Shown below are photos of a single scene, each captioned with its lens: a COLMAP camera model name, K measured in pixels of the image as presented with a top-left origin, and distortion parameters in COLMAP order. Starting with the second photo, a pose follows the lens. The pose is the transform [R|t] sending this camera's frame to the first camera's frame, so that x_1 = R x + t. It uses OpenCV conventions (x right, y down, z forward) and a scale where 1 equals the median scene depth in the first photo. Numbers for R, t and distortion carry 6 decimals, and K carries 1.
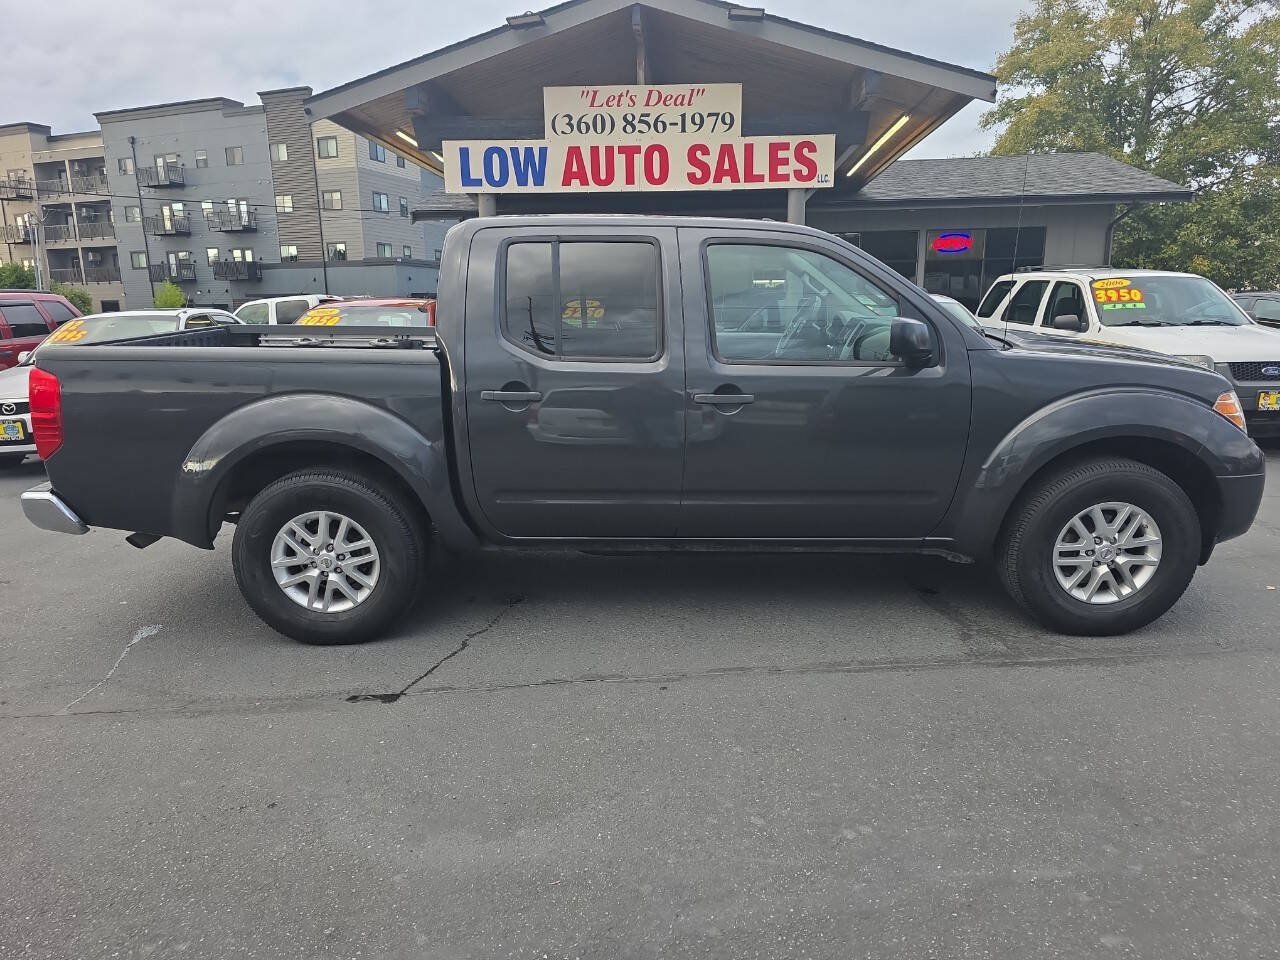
lens RADIAL K [[869.4, 0, 636.2], [0, 869.4, 487.4], [0, 0, 1]] dist [0.056990, -0.050405]
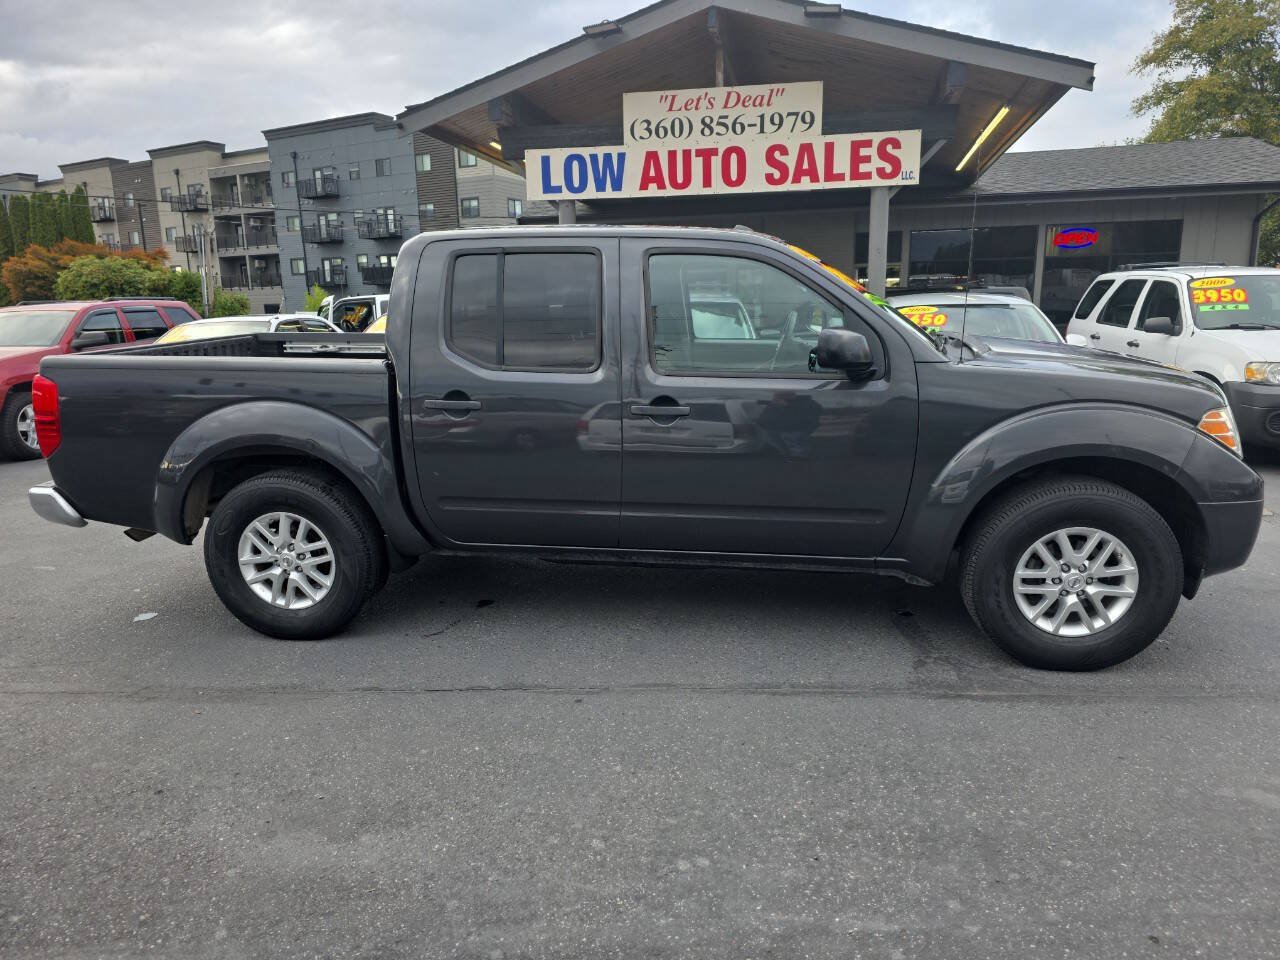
lens RADIAL K [[869.4, 0, 641.9], [0, 869.4, 481.8], [0, 0, 1]] dist [0.056990, -0.050405]
pose [[0.989456, 0.023504, -0.142917, 0.071173], [-0.024326, 0.999696, -0.004008, -0.005245], [0.142779, 0.007442, 0.989727, 0.006518]]
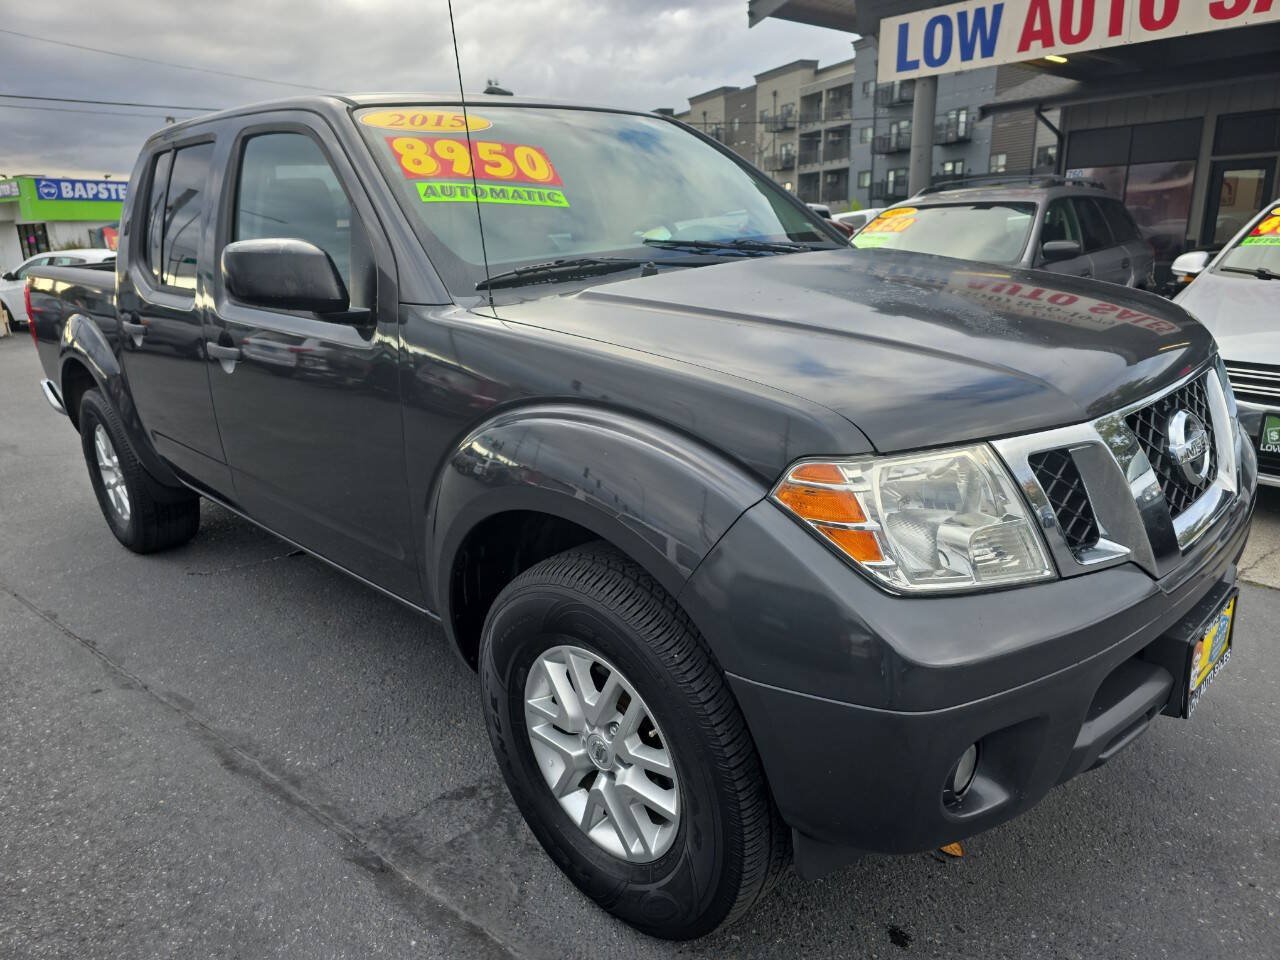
lens RADIAL K [[869.4, 0, 636.7], [0, 869.4, 478.7], [0, 0, 1]] dist [0.056990, -0.050405]
pose [[0.704087, 0.183810, -0.685912, 0.280121], [-0.125573, 0.982924, 0.134504, -0.044762], [0.698922, -0.008571, 0.715146, 0.225497]]
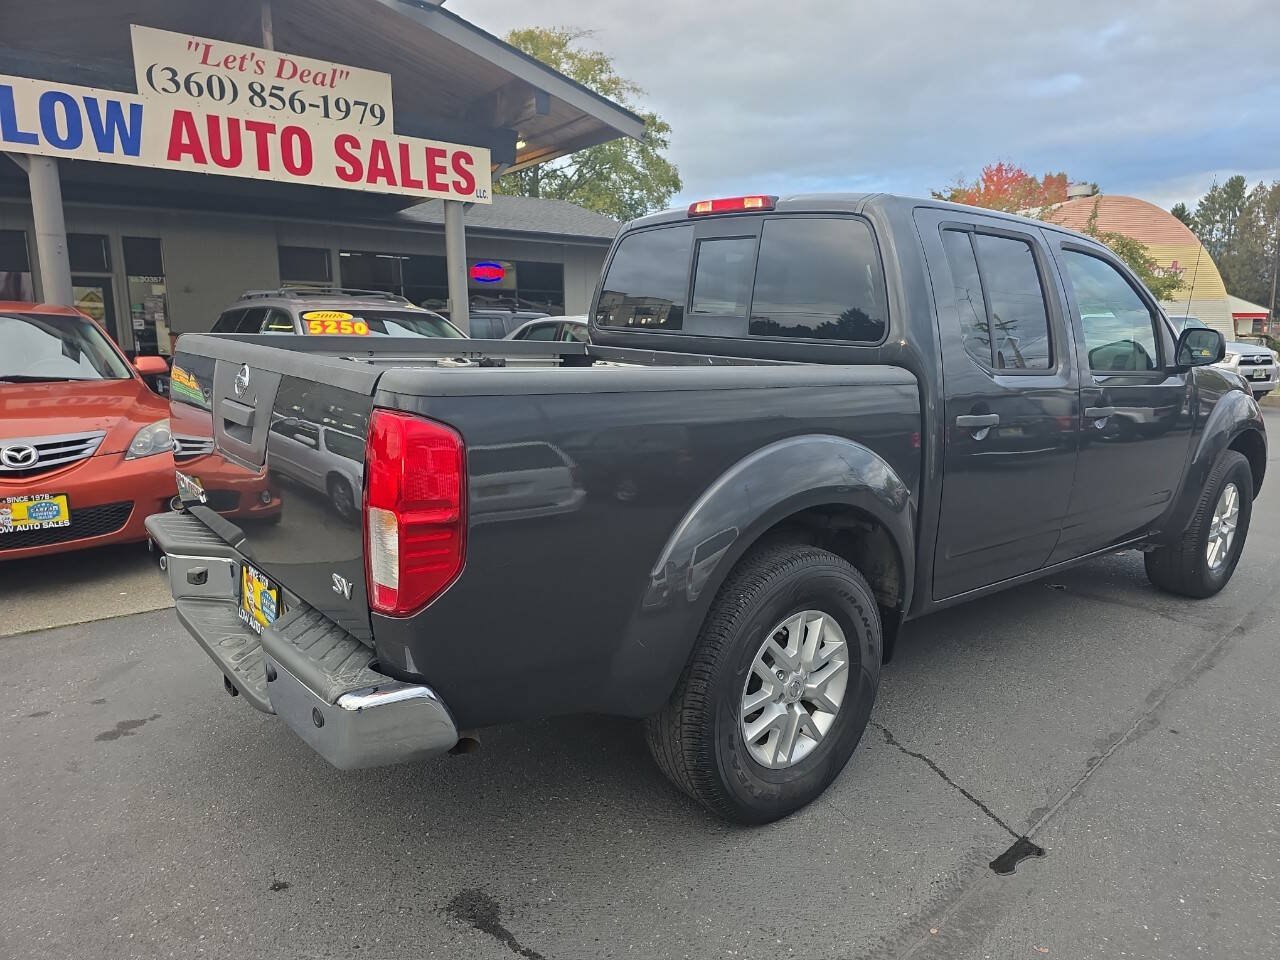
lens RADIAL K [[869.4, 0, 647.7], [0, 869.4, 483.0], [0, 0, 1]] dist [0.056990, -0.050405]
pose [[0.766192, -0.094161, 0.635676, -0.280744], [0.117191, 0.993092, 0.005851, -0.028280], [-0.631835, 0.070013, 0.771934, 0.184239]]
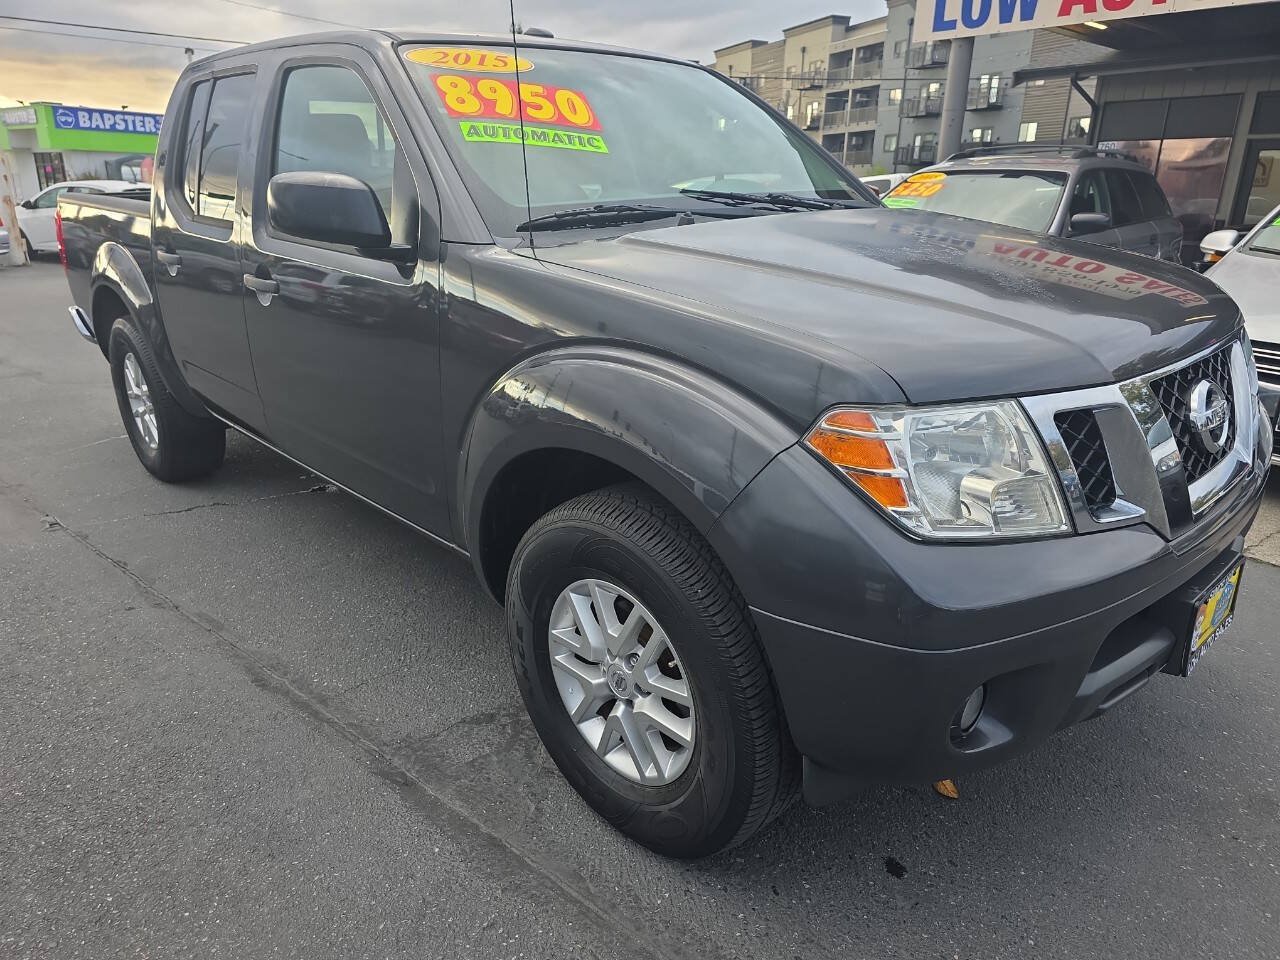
lens RADIAL K [[869.4, 0, 631.8], [0, 869.4, 484.1], [0, 0, 1]] dist [0.056990, -0.050405]
pose [[0.686642, 0.251517, -0.682101, 0.281238], [-0.169525, 0.967776, 0.186202, -0.041663], [0.706954, -0.012221, 0.707154, 0.218395]]
